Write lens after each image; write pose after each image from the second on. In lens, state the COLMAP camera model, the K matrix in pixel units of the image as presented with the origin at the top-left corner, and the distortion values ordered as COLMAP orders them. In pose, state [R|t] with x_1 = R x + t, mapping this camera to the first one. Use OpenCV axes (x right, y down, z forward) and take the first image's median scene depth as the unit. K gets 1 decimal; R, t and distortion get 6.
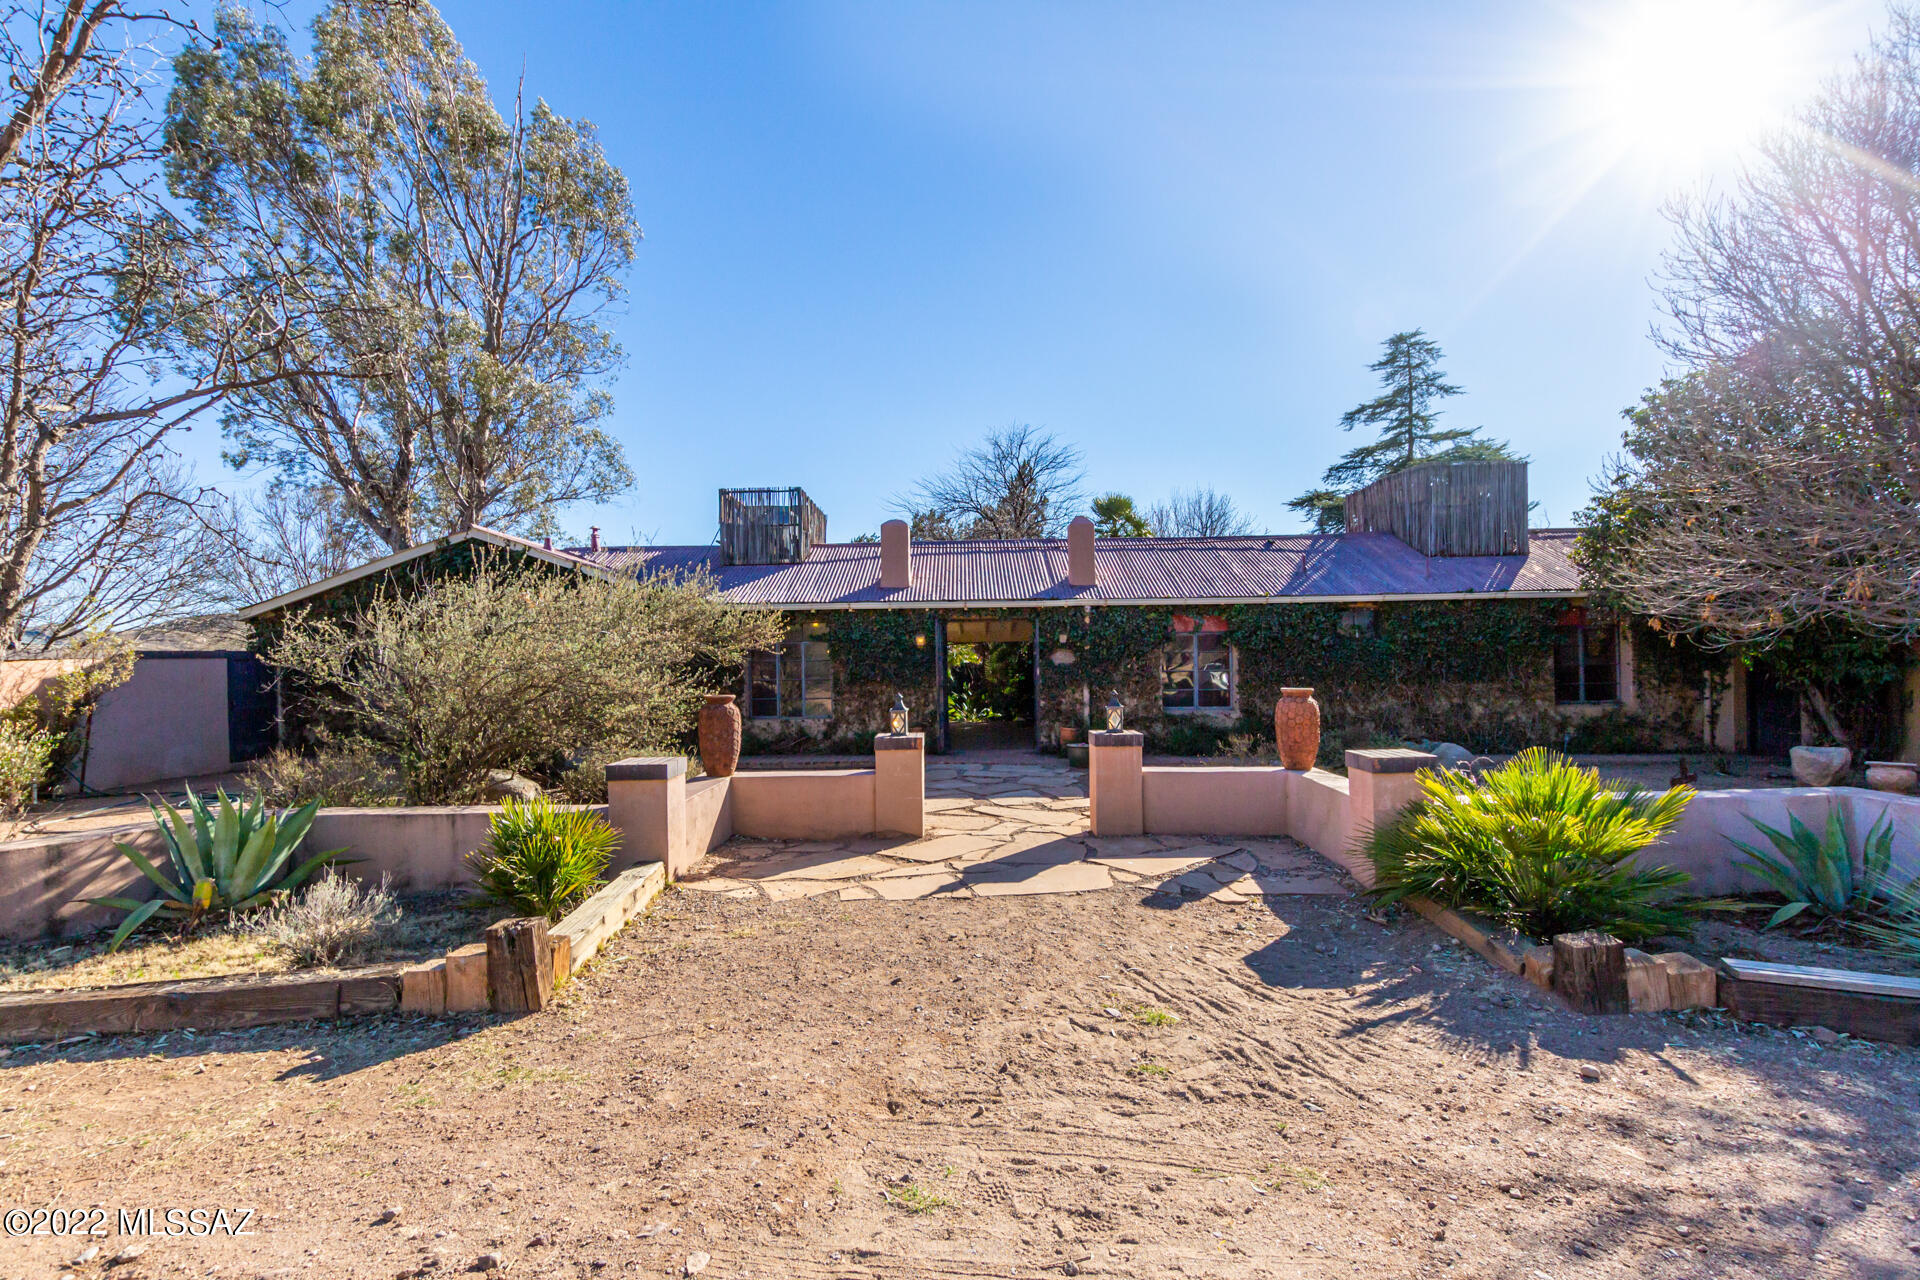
lens RADIAL K [[934.7, 0, 959.2], [0, 934.7, 638.2], [0, 0, 1]] dist [0.015181, 0.001313]
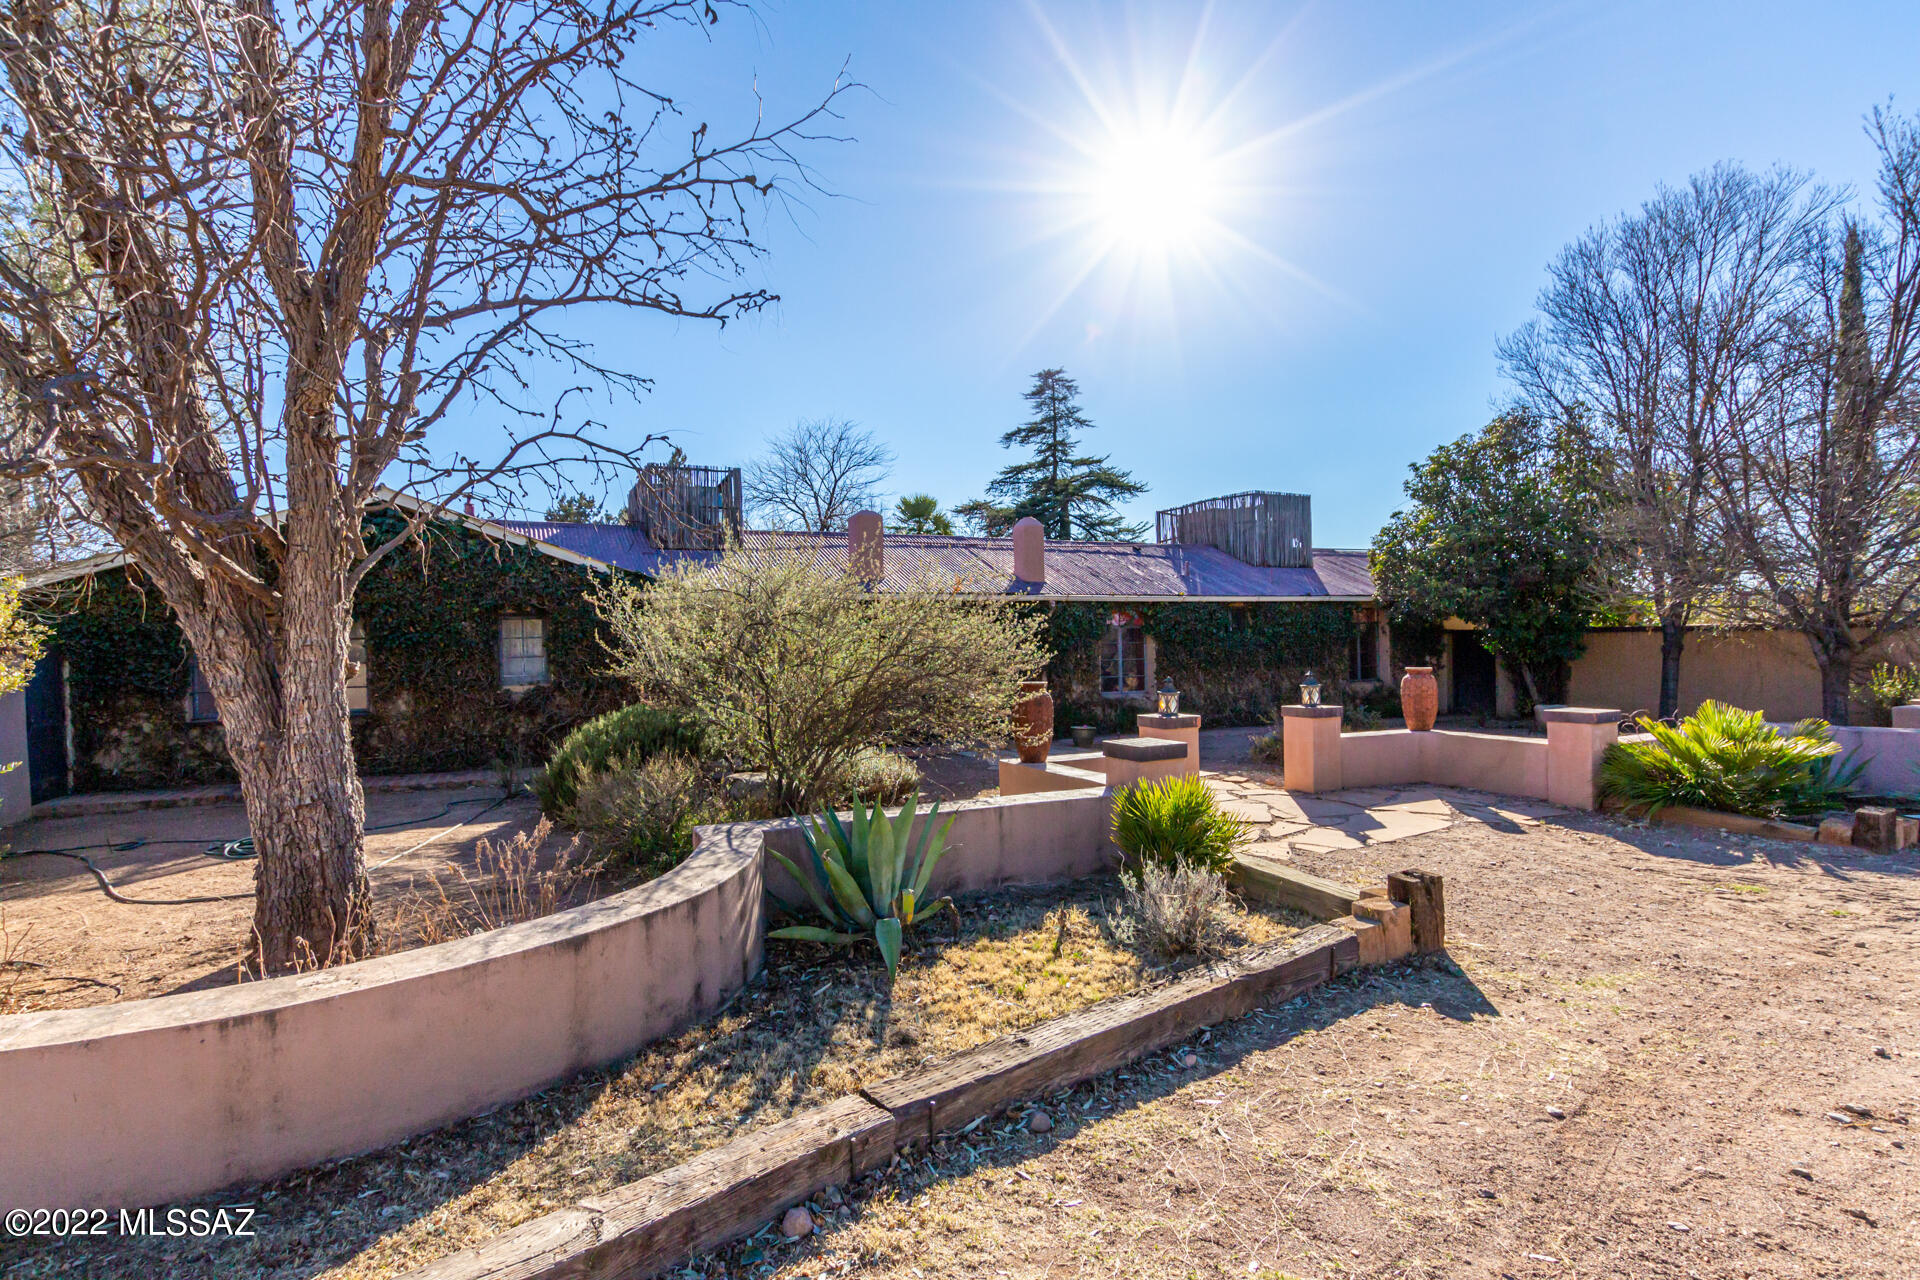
lens RADIAL K [[934.7, 0, 958.8], [0, 934.7, 639.5], [0, 0, 1]] dist [0.015181, 0.001313]
pose [[0.891035, -0.000232, 0.453935, -0.149443], [-0.001858, 0.999990, 0.004158, 0.002065], [-0.453931, -0.004548, 0.891025, 0.026012]]
